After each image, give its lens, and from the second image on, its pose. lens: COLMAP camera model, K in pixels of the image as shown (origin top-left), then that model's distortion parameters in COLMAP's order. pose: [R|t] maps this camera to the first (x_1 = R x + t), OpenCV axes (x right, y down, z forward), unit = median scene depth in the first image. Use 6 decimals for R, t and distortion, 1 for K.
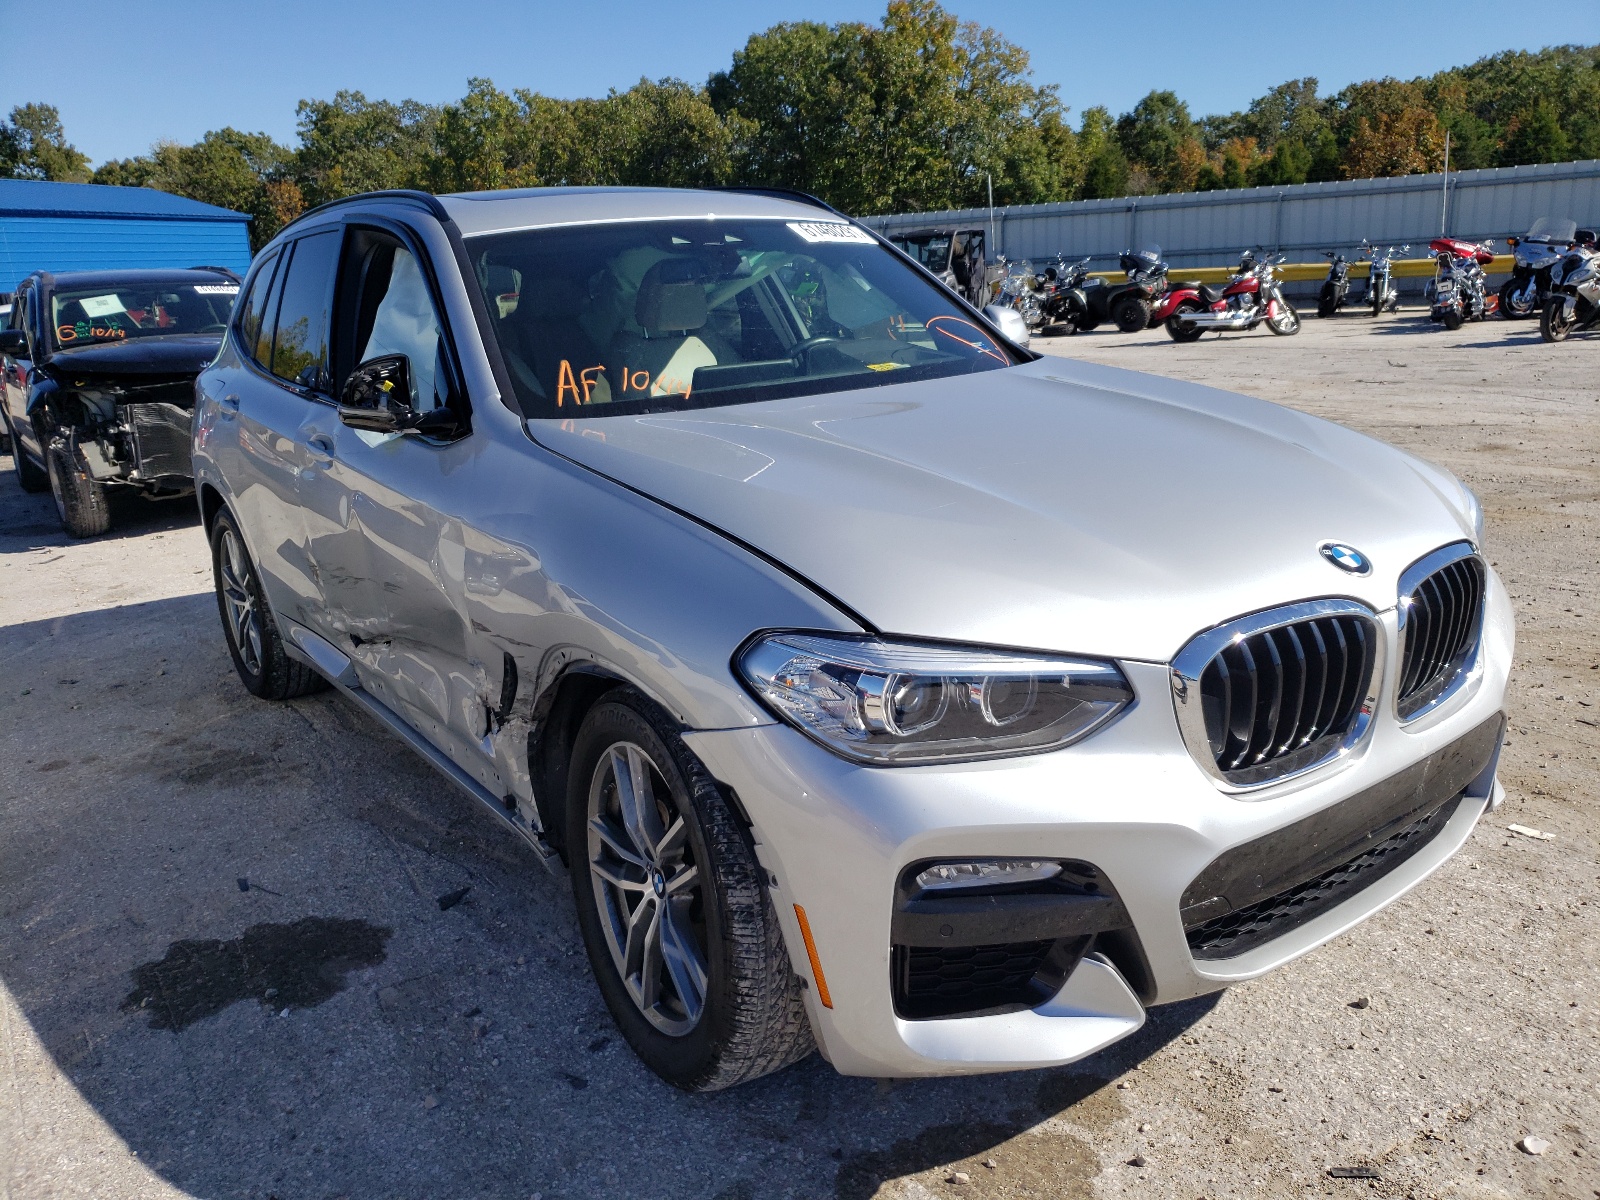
lens RADIAL K [[1288.1, 0, 794.7], [0, 1288.1, 606.0], [0, 0, 1]] dist [-0.046747, 0.126215]
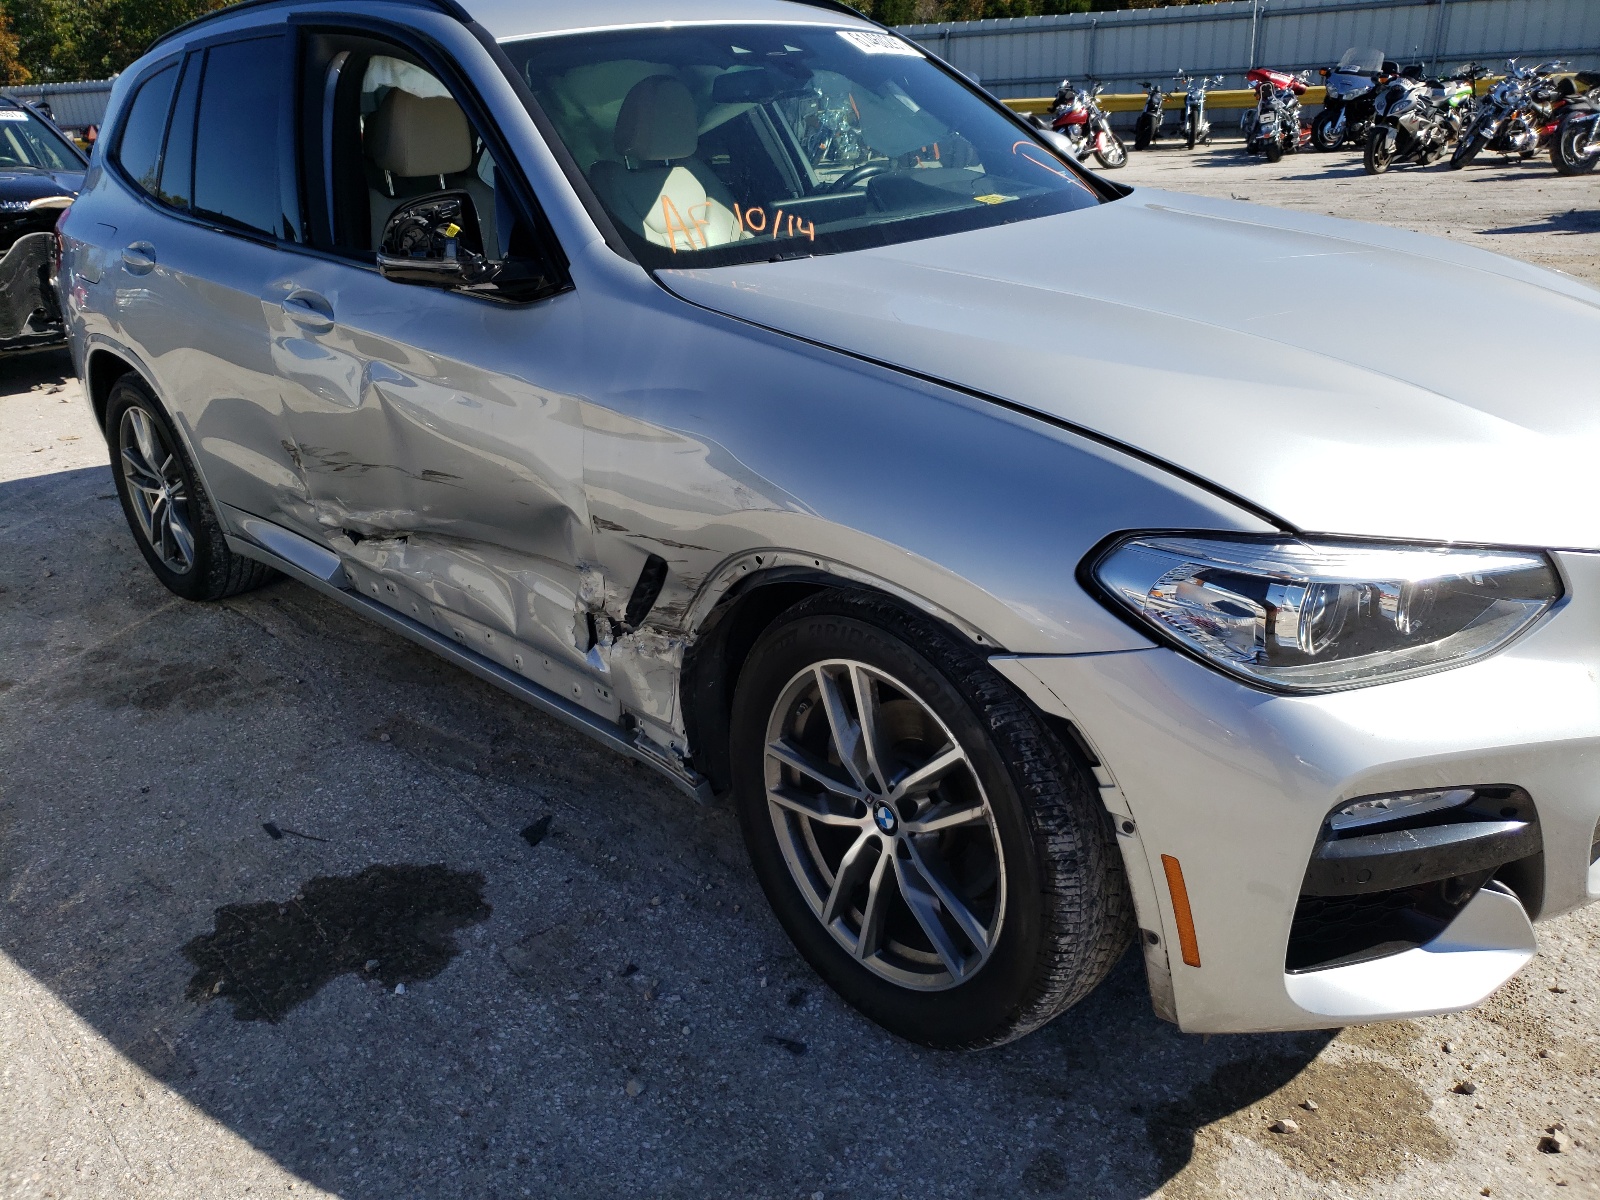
lens RADIAL K [[1288.1, 0, 794.7], [0, 1288.1, 606.0], [0, 0, 1]] dist [-0.046747, 0.126215]
pose [[0.989163, -0.051873, 0.137354, -0.219741], [0.035195, 0.992006, 0.121181, -0.025910], [-0.142542, -0.115034, 0.983081, 0.141275]]
